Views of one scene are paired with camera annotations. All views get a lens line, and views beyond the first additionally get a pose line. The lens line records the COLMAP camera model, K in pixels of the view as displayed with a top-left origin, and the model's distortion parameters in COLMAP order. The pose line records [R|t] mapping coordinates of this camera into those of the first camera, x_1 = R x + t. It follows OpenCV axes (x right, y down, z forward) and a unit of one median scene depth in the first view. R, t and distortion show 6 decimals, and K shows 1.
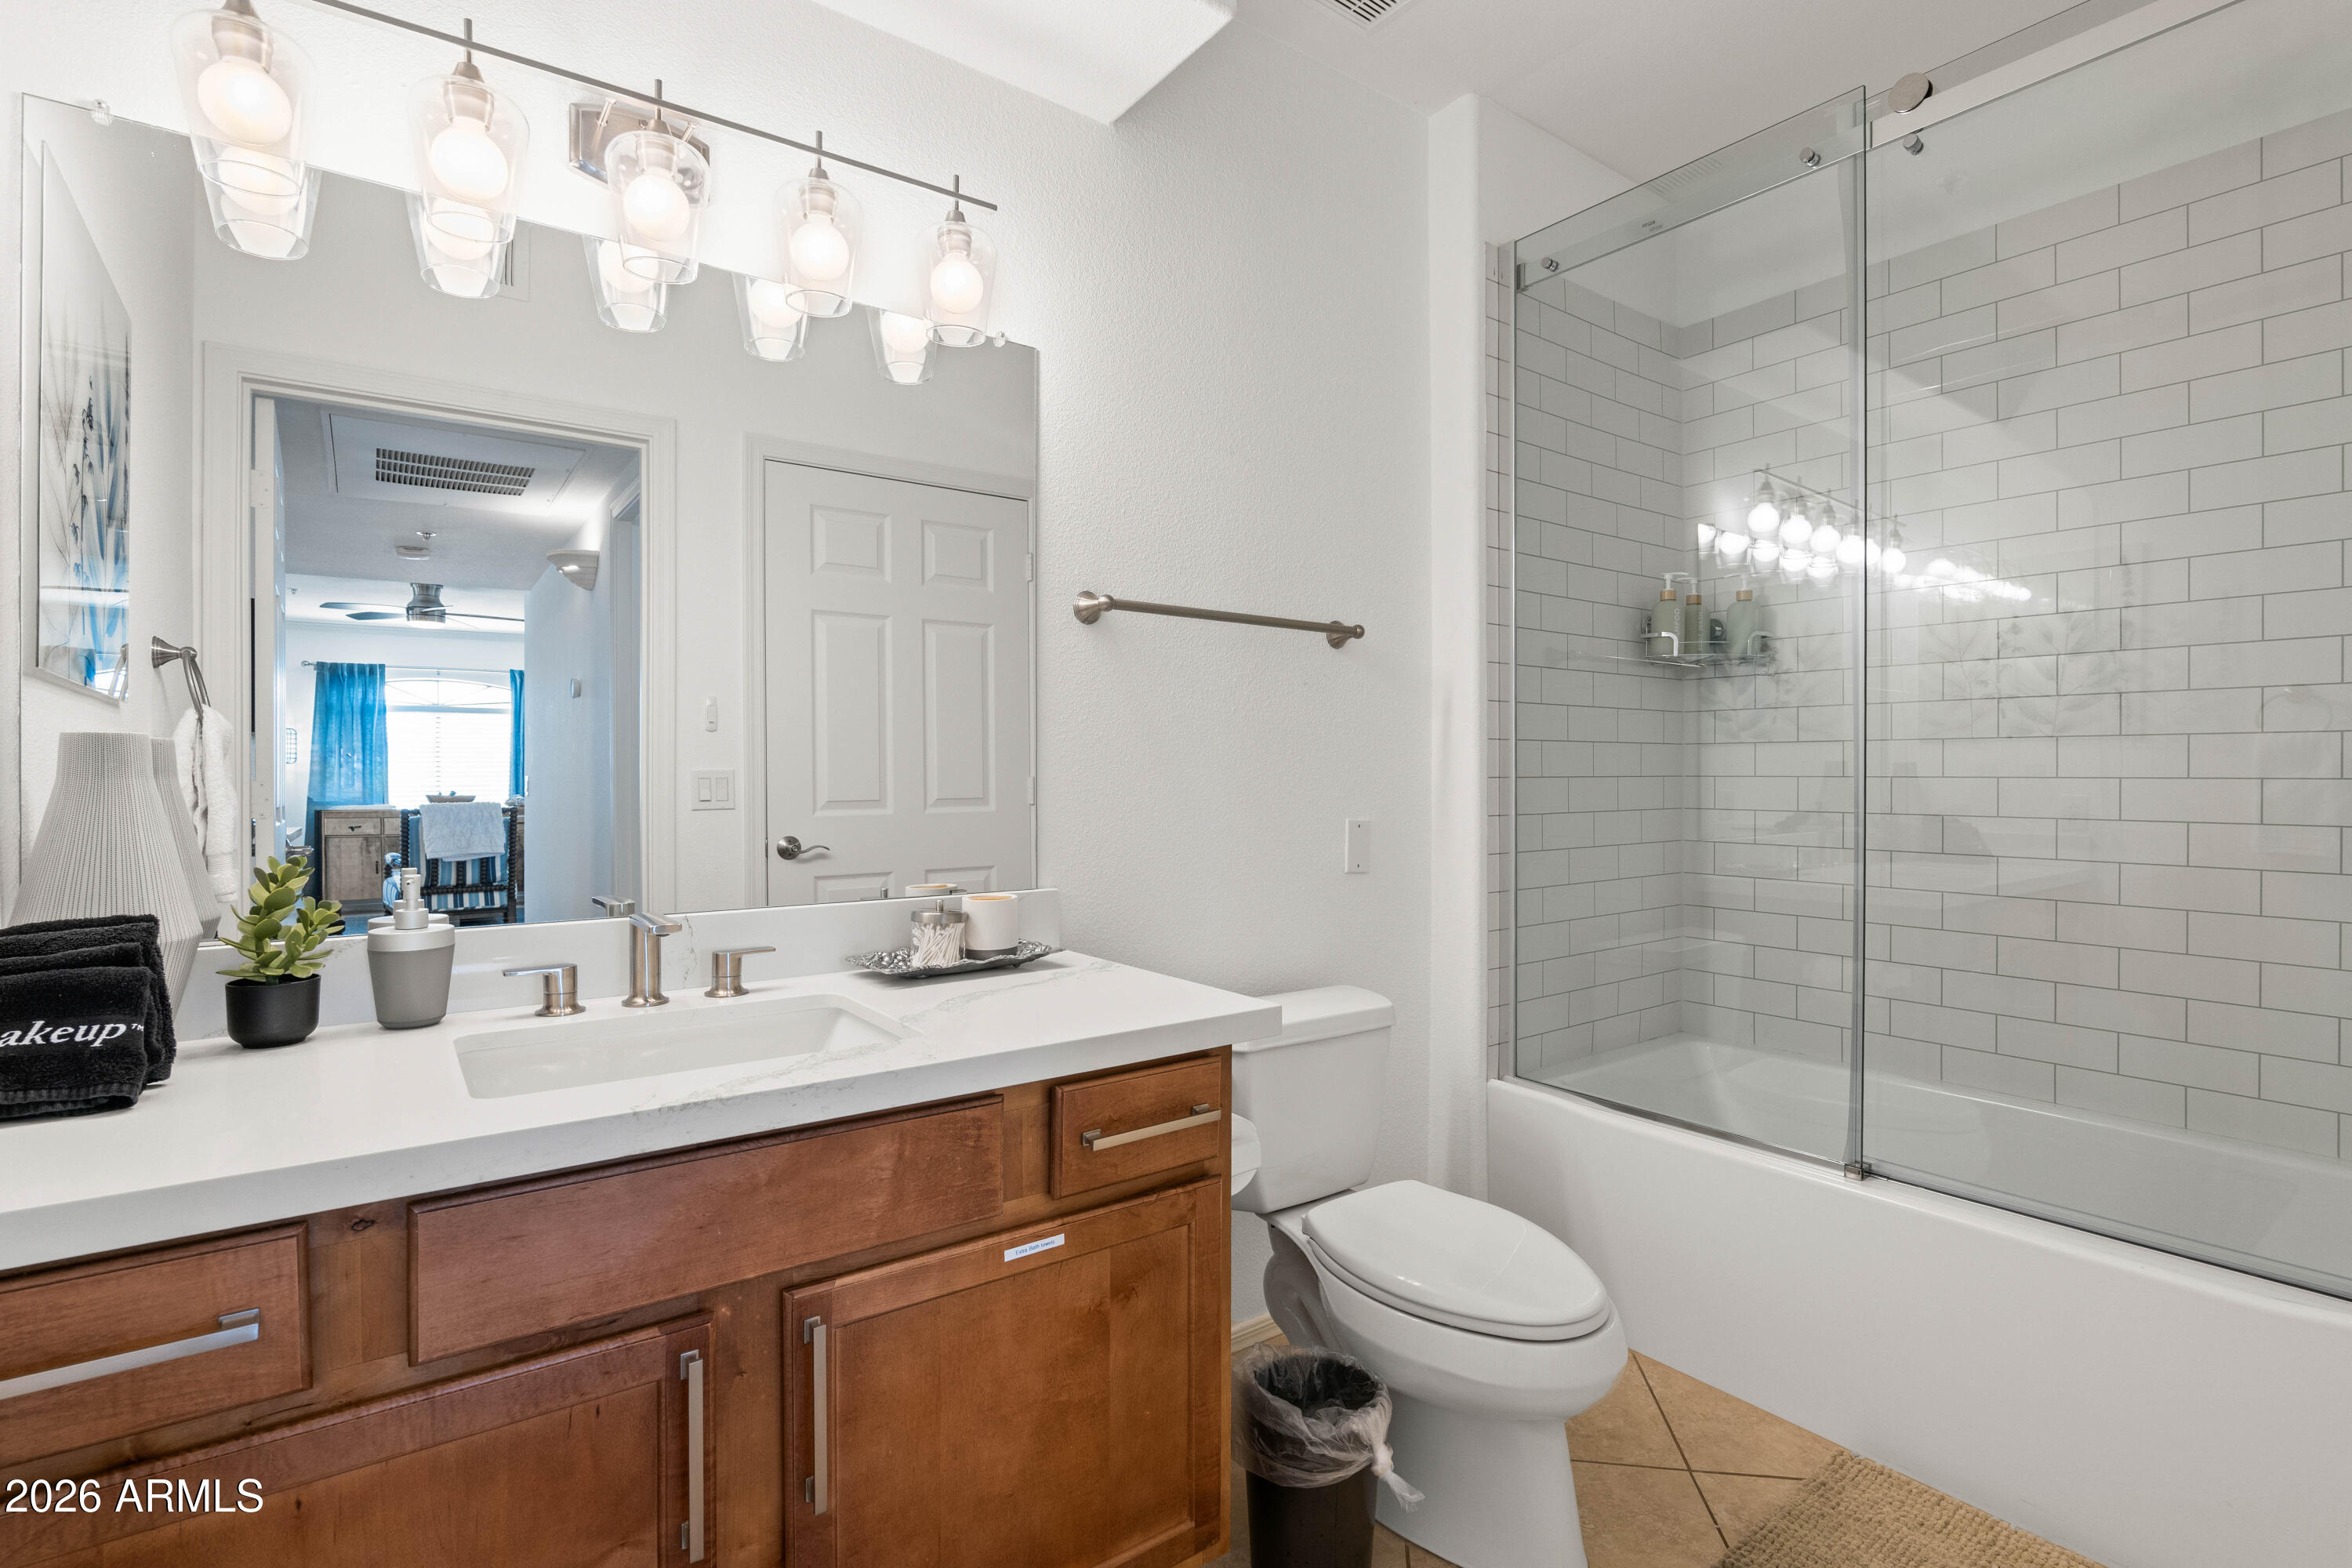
lens RADIAL K [[1103.4, 0, 1222.9], [0, 1103.4, 778.7], [0, 0, 1]] dist [-0.019955, 0.005900]
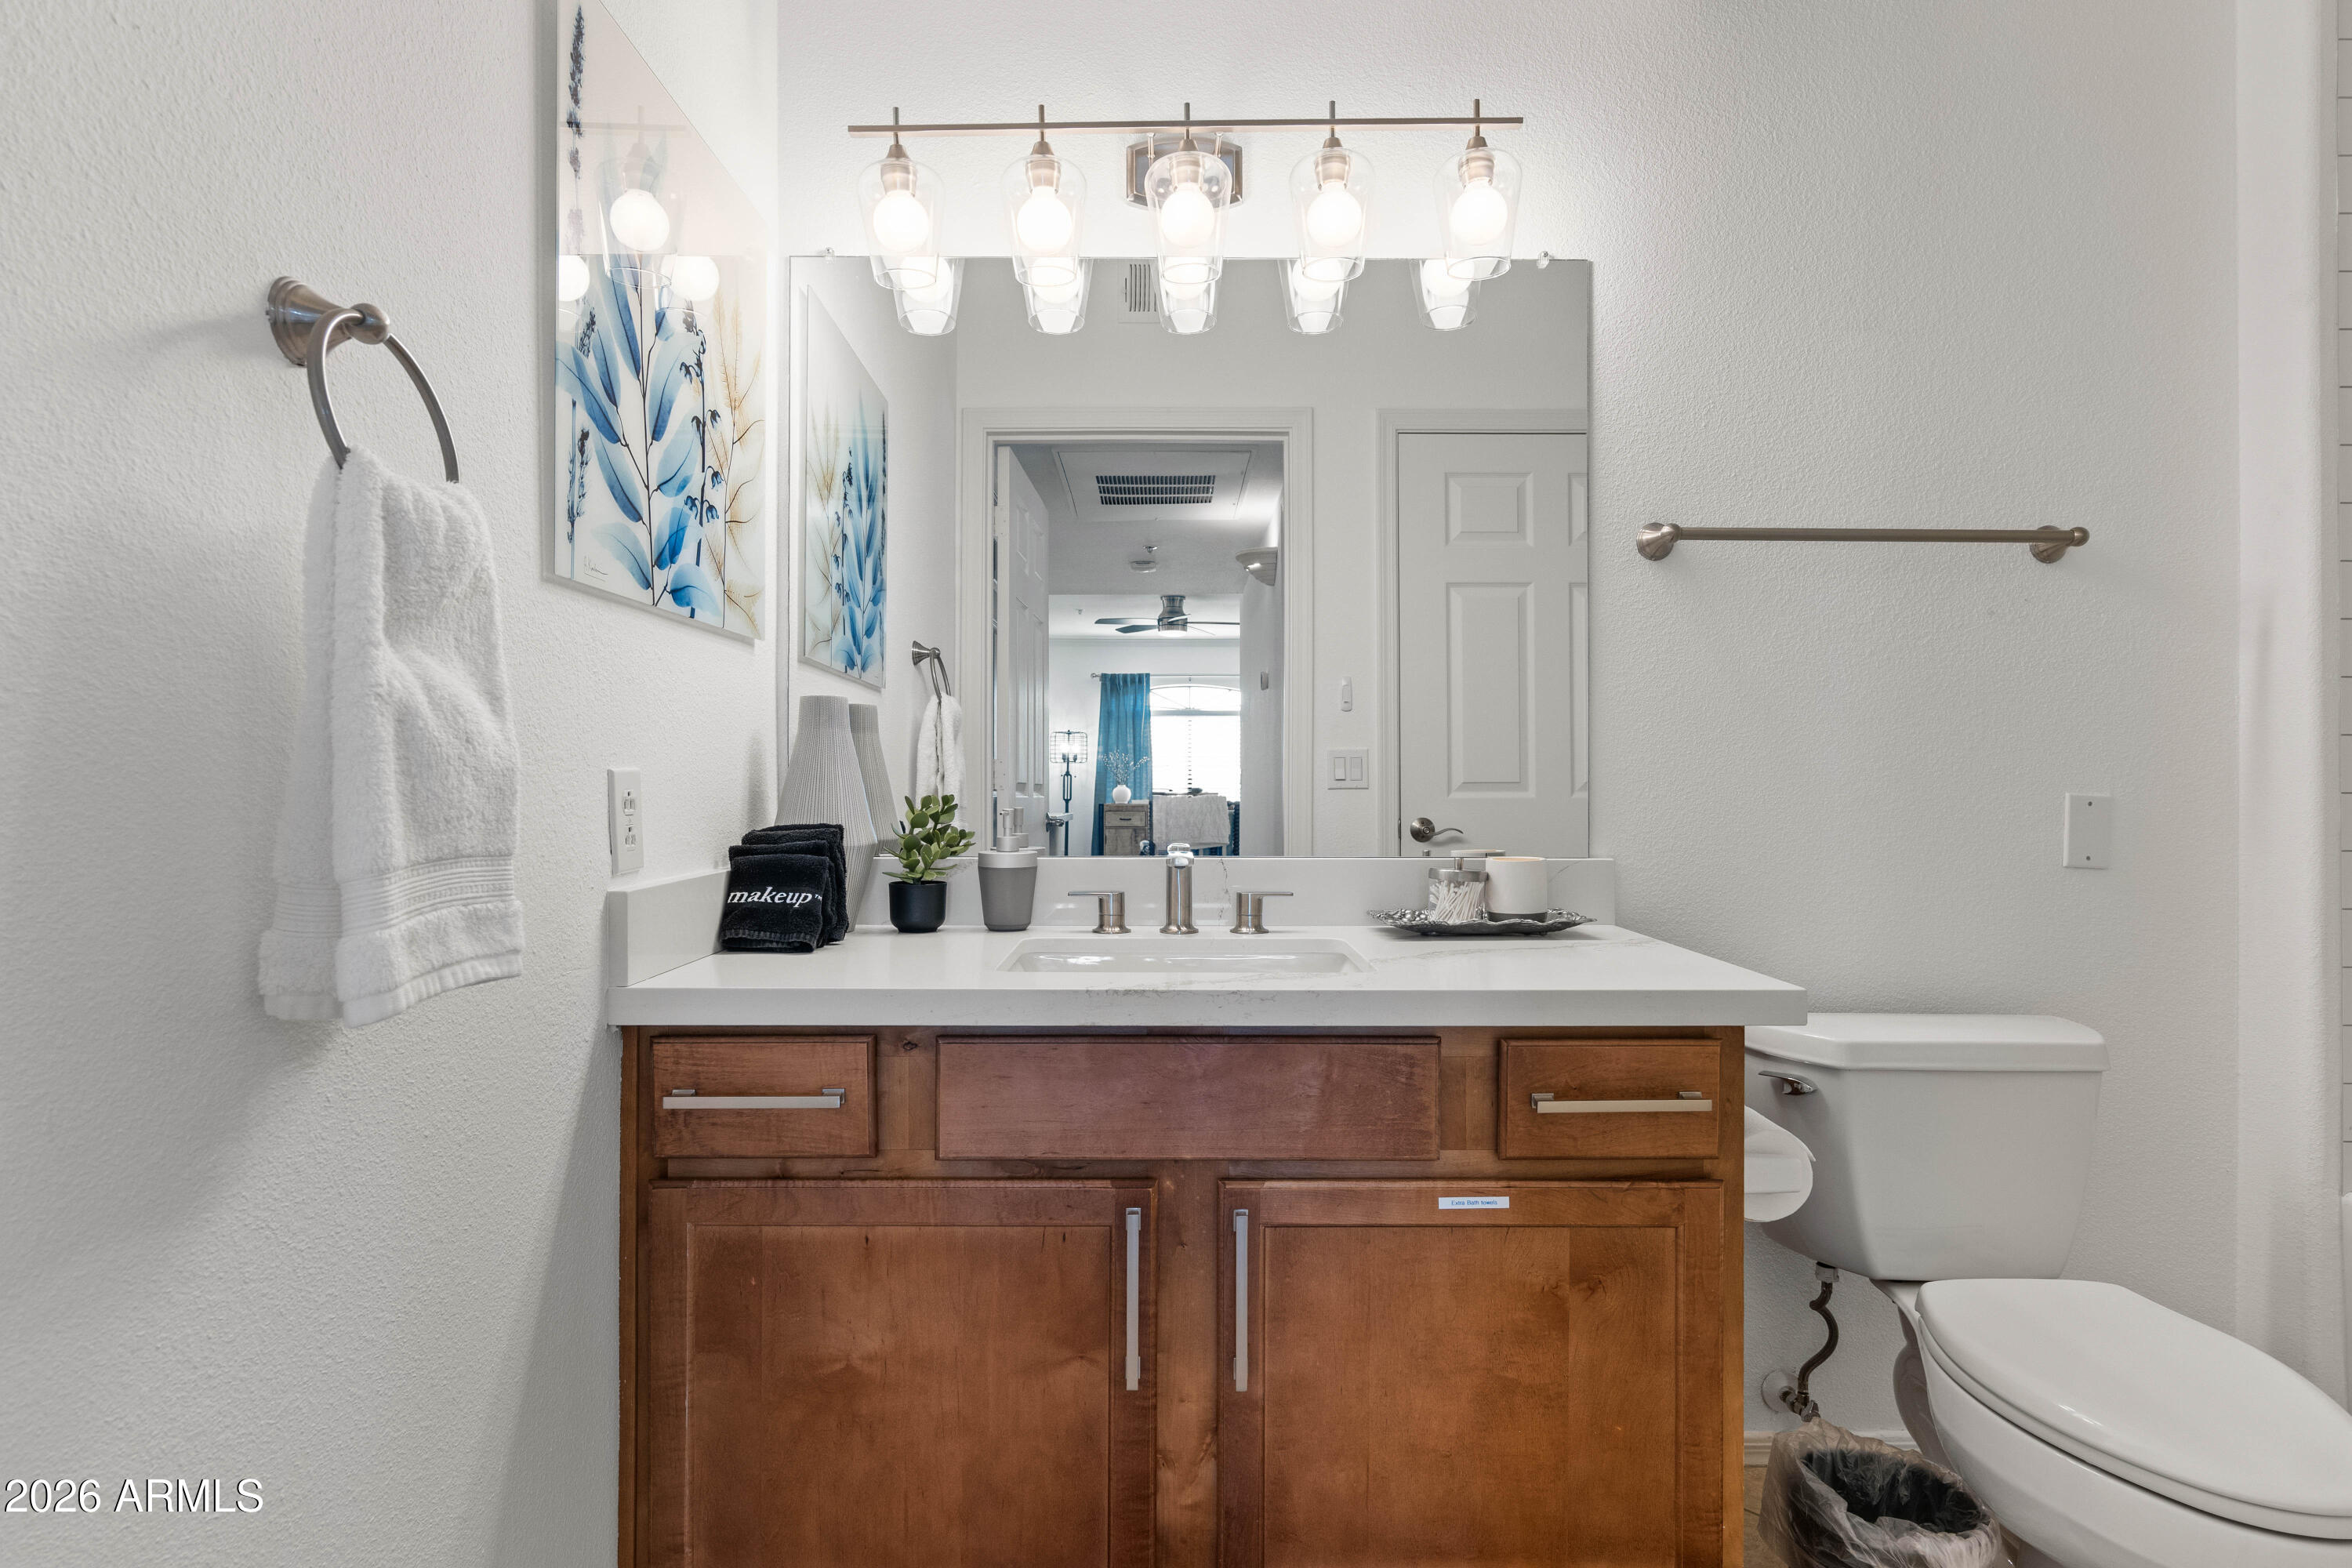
lens RADIAL K [[1243.1, 0, 1195.2], [0, 1243.1, 764.3], [0, 0, 1]] dist [0.006408, 0.001732]
pose [[0.814350, -0.006270, -0.580340, 0.212835], [0.000527, 0.999949, -0.010064, 0.044357], [0.580374, 0.007890, 0.814312, -0.022920]]
